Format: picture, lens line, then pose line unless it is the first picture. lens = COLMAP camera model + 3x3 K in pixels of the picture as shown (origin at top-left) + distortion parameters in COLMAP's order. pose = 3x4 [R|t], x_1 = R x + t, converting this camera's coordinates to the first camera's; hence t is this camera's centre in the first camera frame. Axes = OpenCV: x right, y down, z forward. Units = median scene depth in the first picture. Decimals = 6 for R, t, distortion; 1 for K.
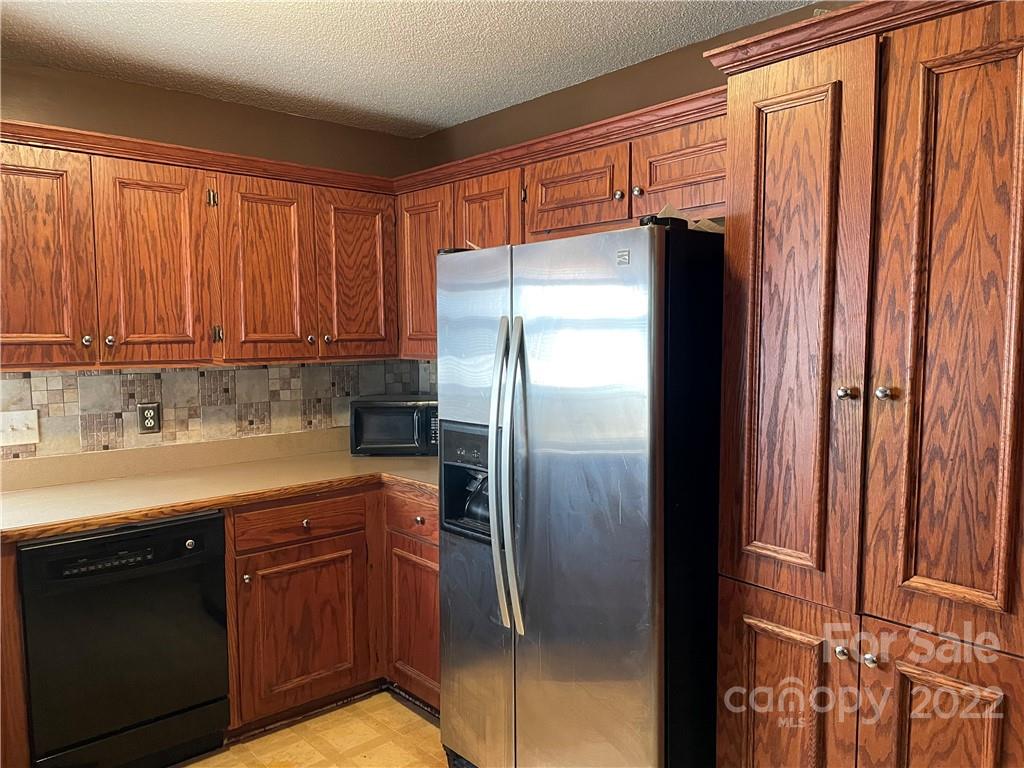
lens RADIAL K [[766.6, 0, 511.8], [0, 766.6, 392.7], [0, 0, 1]] dist [0.075203, -0.092250]
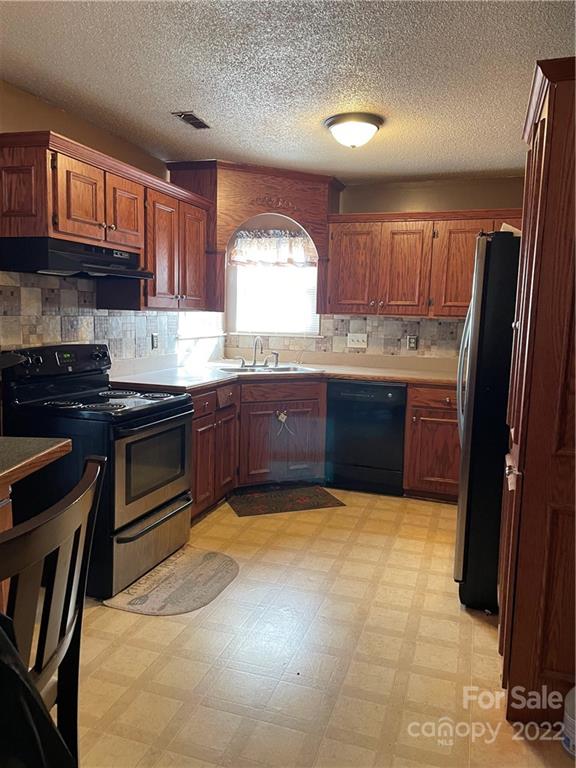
lens RADIAL K [[575.0, 0, 288.7], [0, 575.0, 381.1], [0, 0, 1]] dist [0.075203, -0.092250]
pose [[0.498649, 0.123759, -0.857923, 0.768746], [-0.097944, 0.991461, 0.086095, 0.036091], [0.861253, 0.041098, 0.506513, -0.078341]]
